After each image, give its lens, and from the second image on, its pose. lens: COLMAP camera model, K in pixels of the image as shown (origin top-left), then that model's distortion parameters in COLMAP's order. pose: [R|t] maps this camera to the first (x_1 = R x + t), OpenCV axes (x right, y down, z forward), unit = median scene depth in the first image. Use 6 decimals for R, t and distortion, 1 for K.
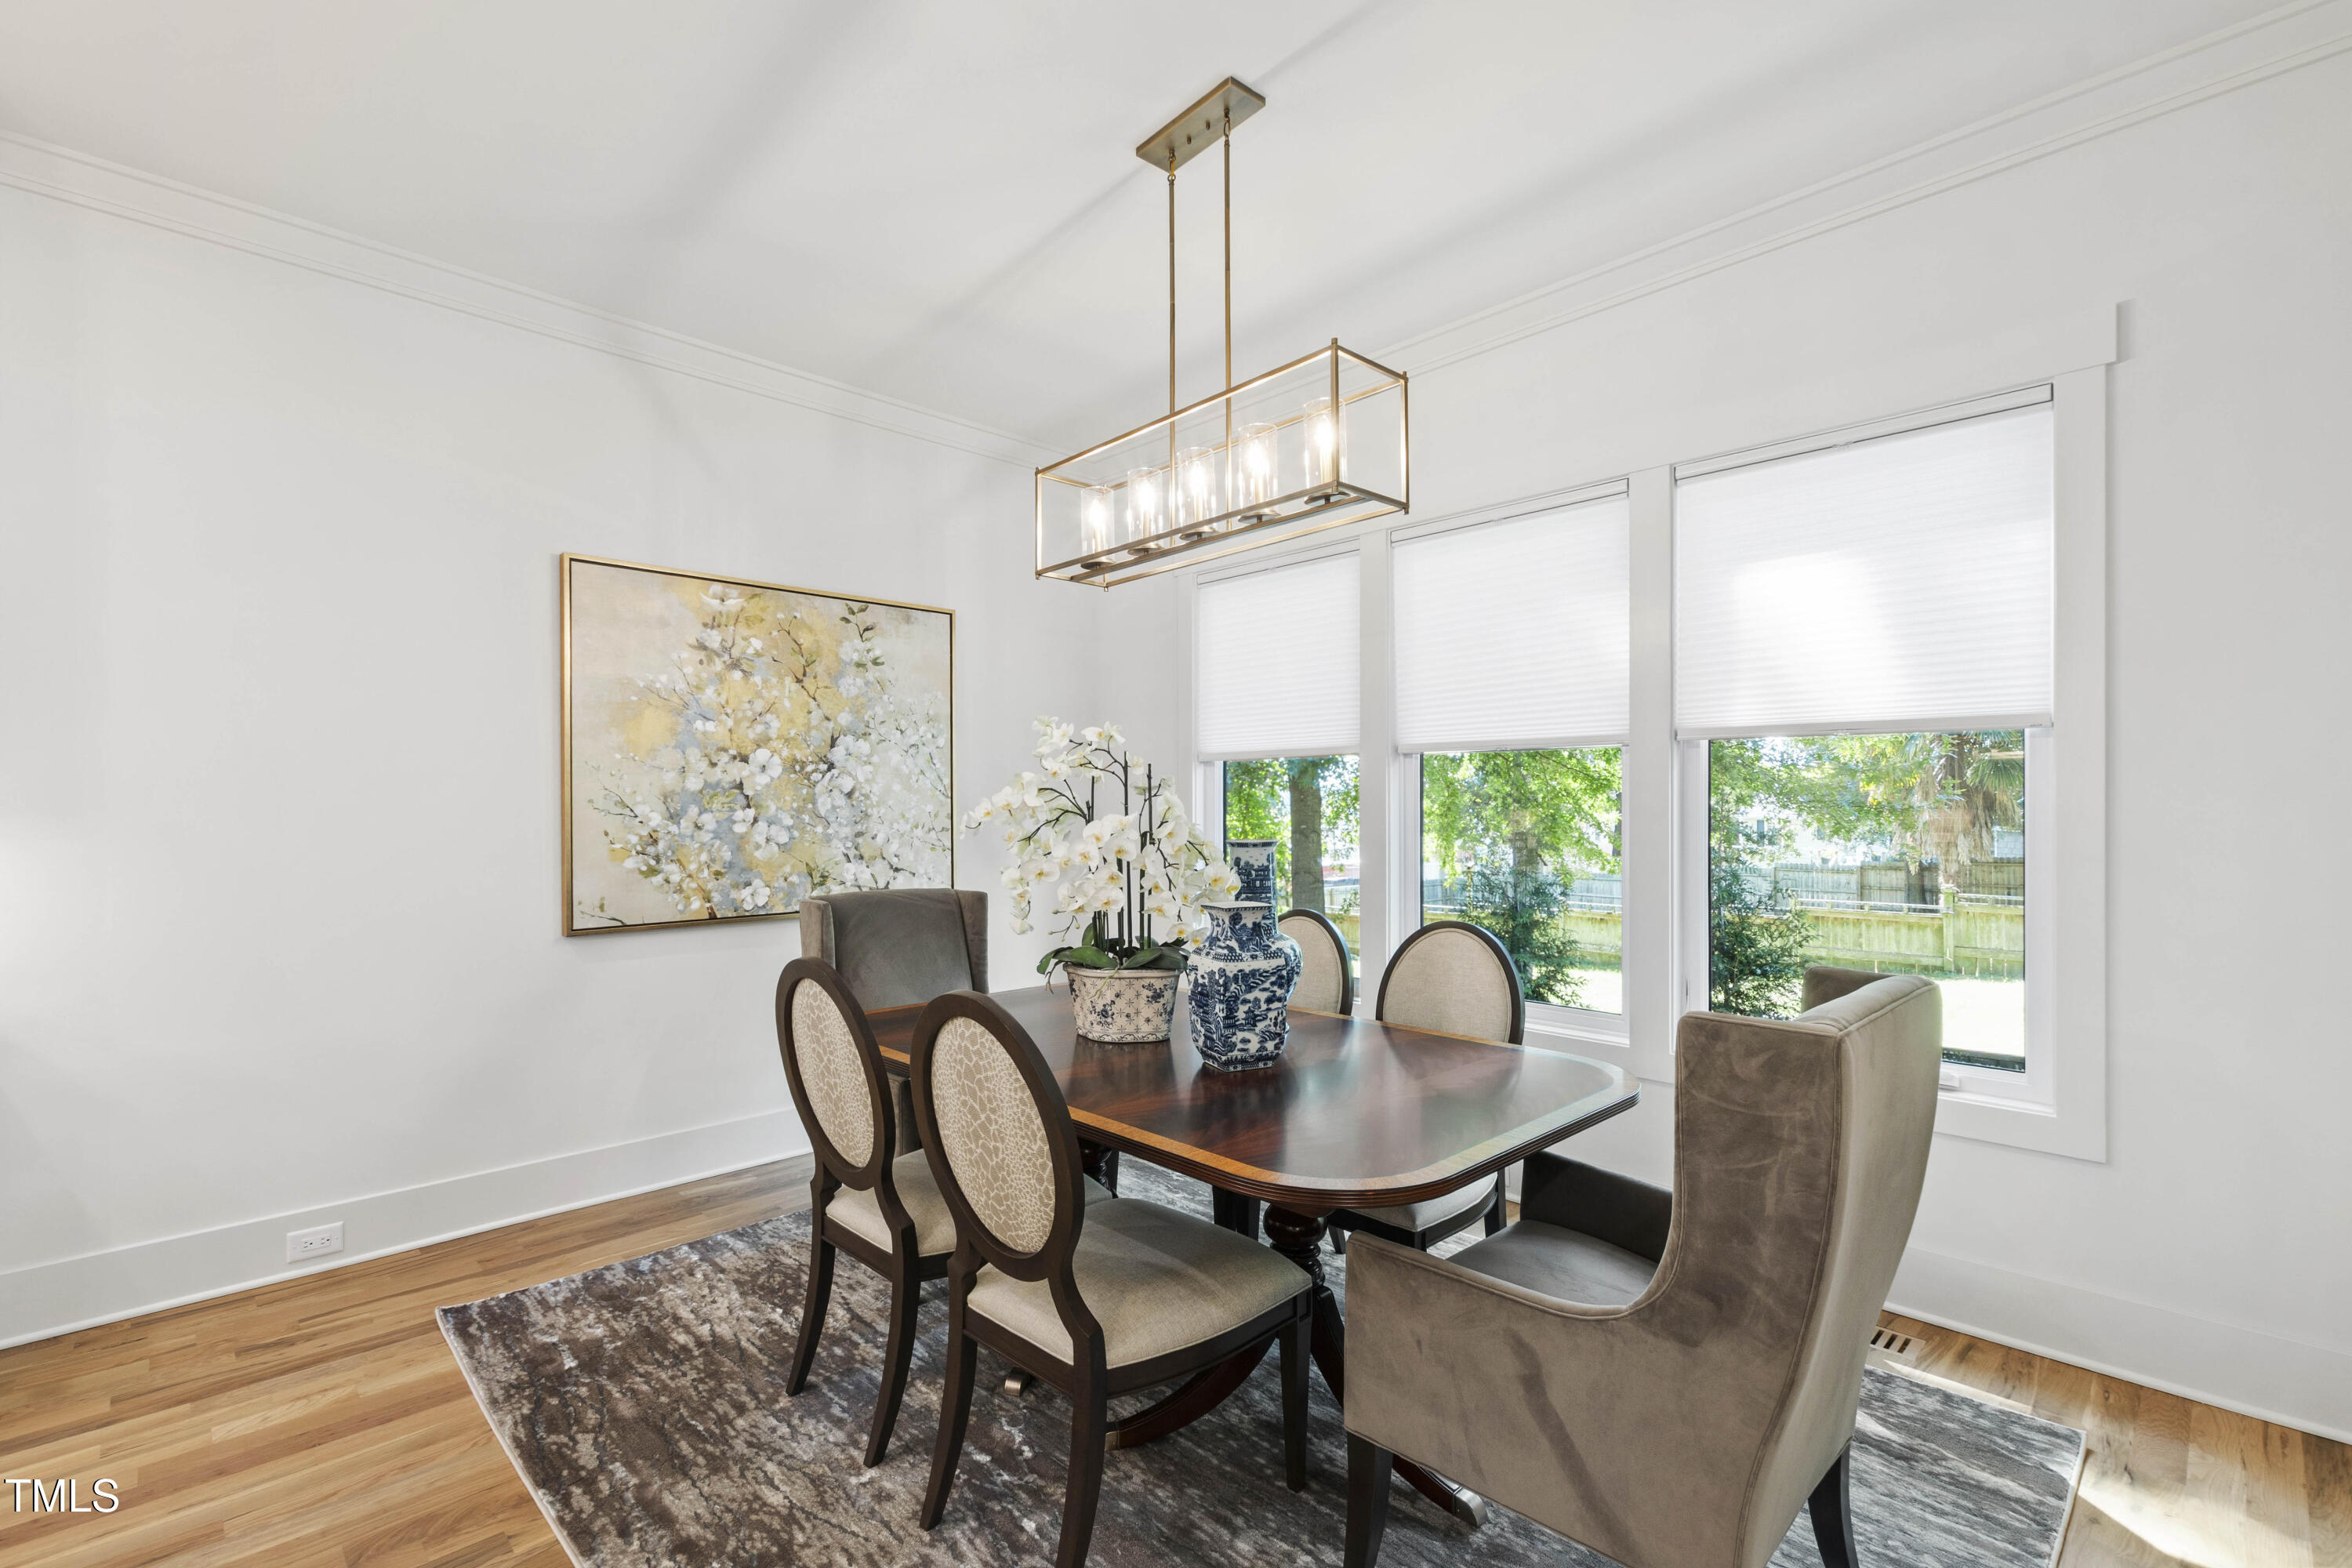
lens RADIAL K [[1029.9, 0, 1120.3], [0, 1029.9, 810.6], [0, 0, 1]] dist [0.005370, -0.003843]
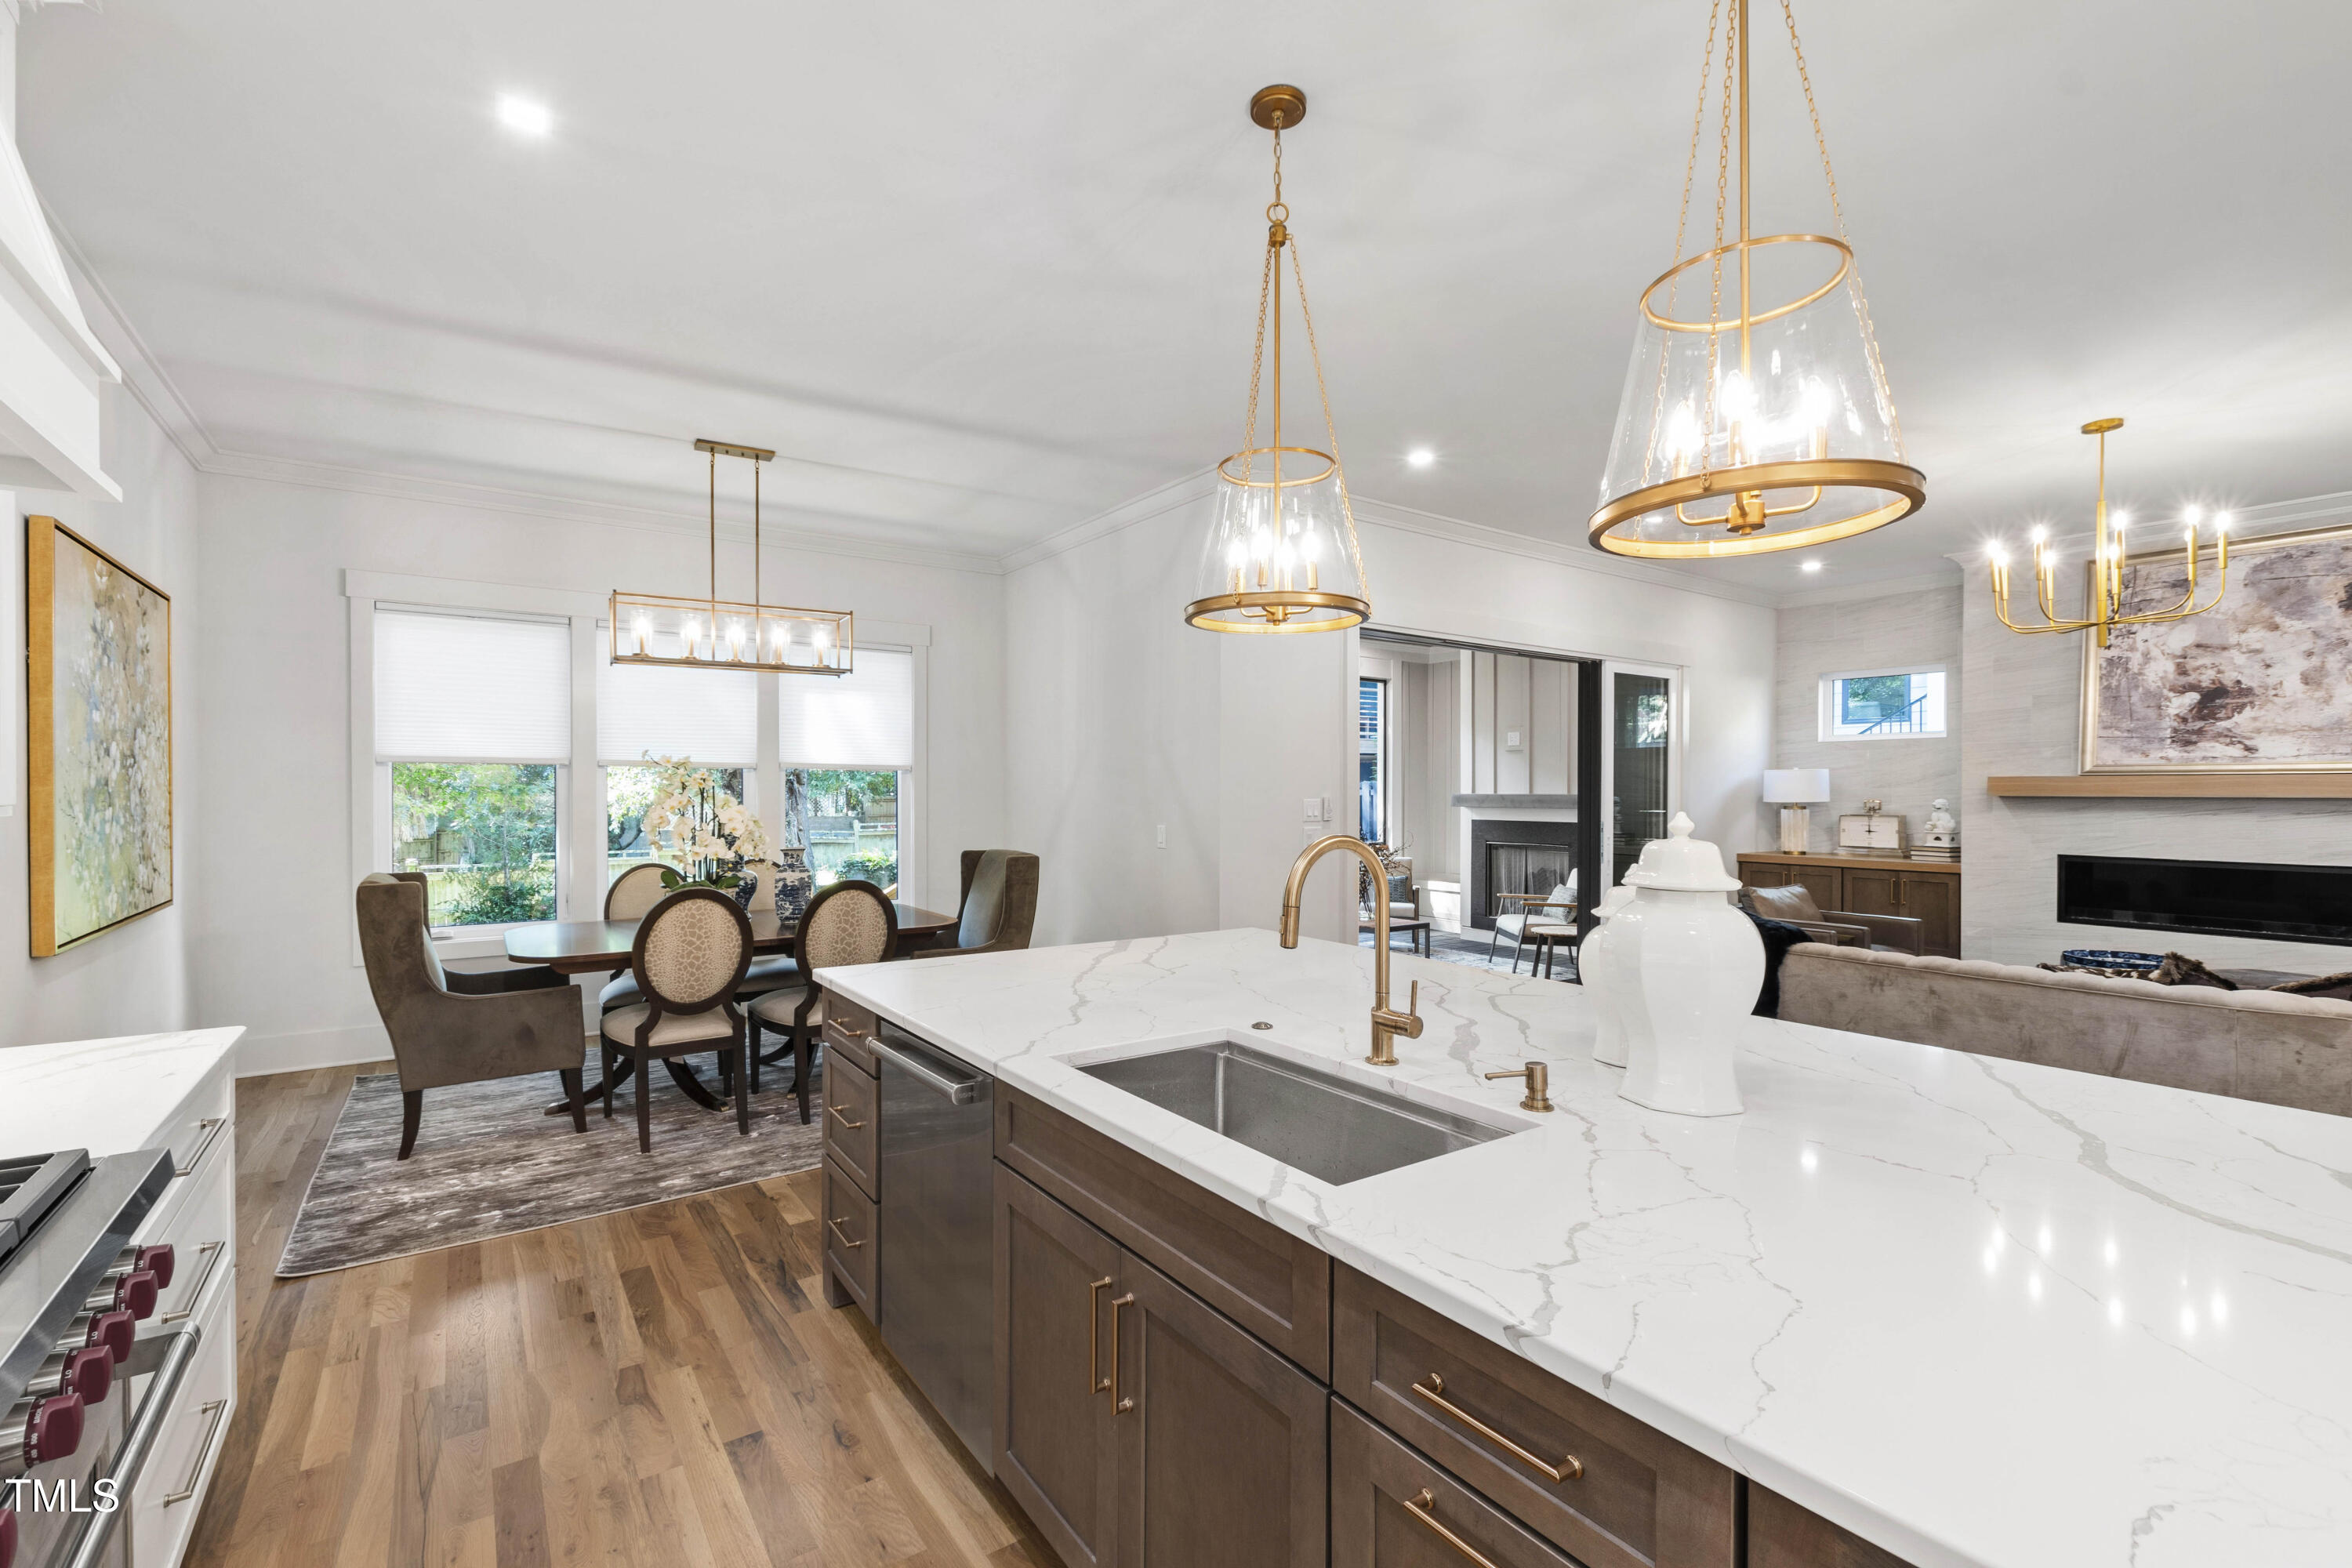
lens RADIAL K [[1029.9, 0, 1176.9], [0, 1029.9, 797.7], [0, 0, 1]] dist [0.005370, -0.003843]
pose [[0.132420, -0.005830, 0.991177, -1.165255], [0.000855, 0.999983, 0.005767, -0.015005], [-0.991193, 0.000084, 0.132423, -0.055827]]
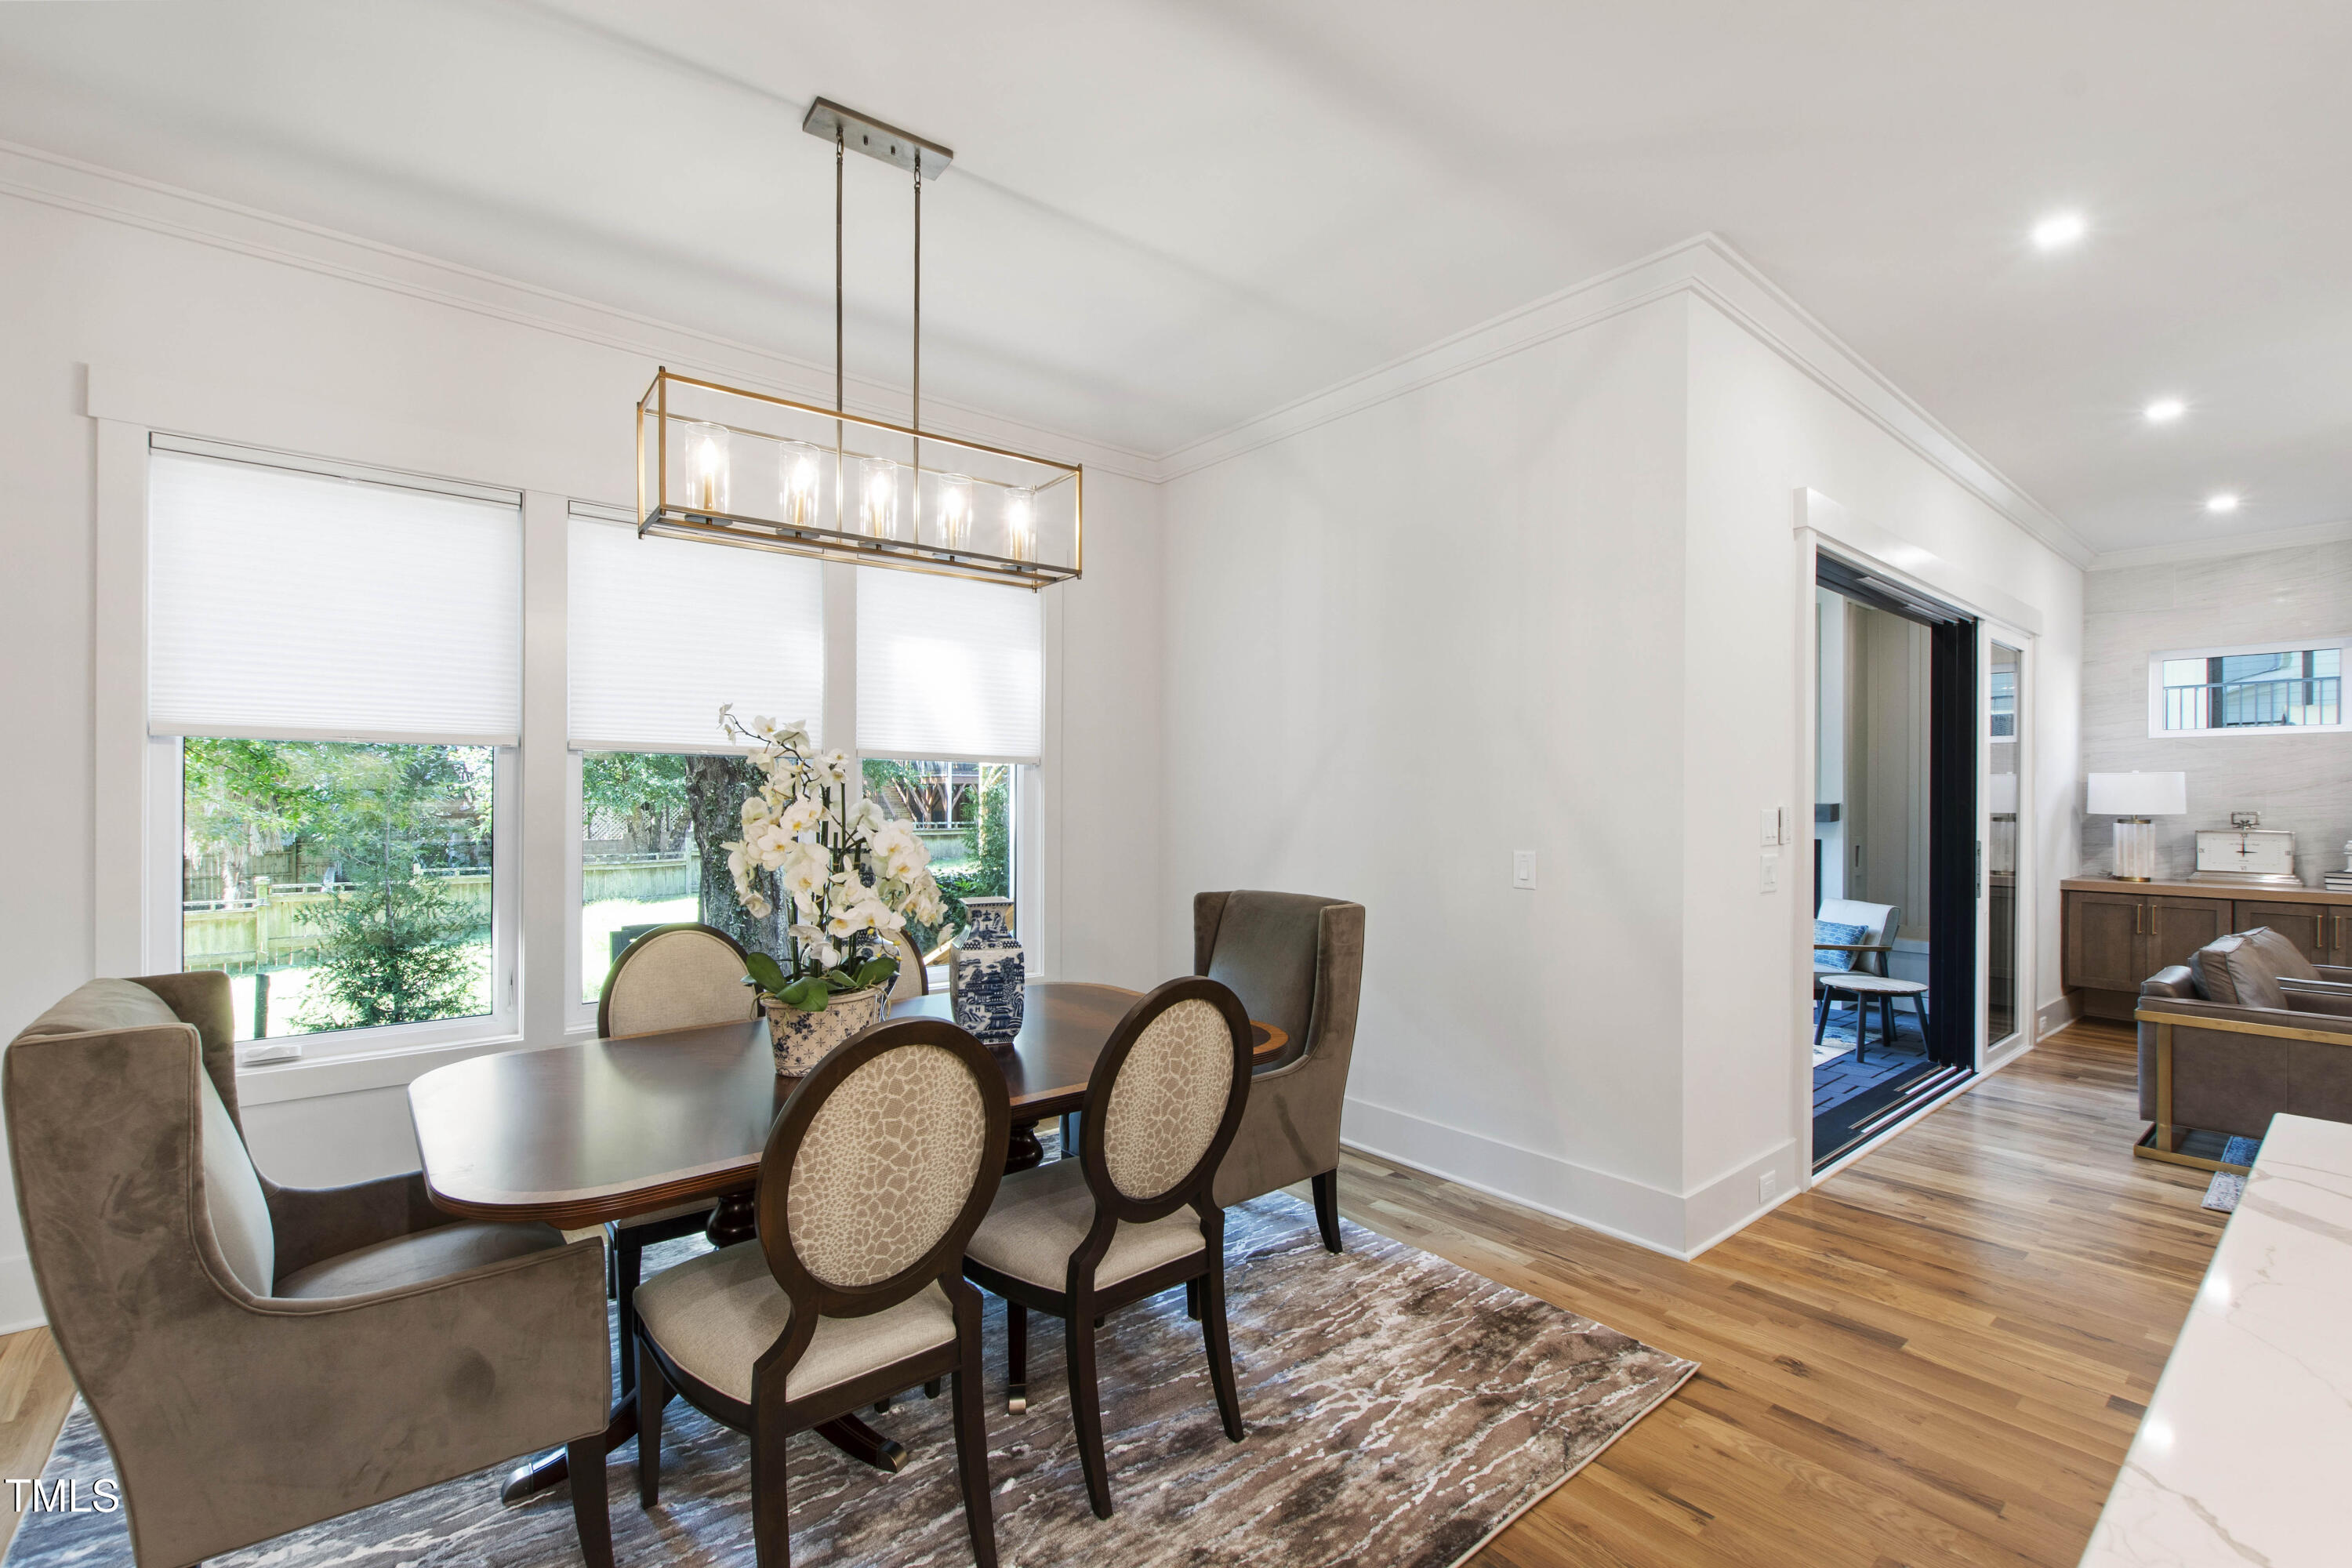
lens RADIAL K [[1029.9, 0, 1175.8], [0, 1029.9, 797.6], [0, 0, 1]] dist [0.005370, -0.003843]
pose [[0.050687, 0.002775, 0.998711, -0.618861], [-0.002525, 0.999993, -0.002650, -0.011298], [-0.998711, -0.002387, 0.050694, 0.435960]]
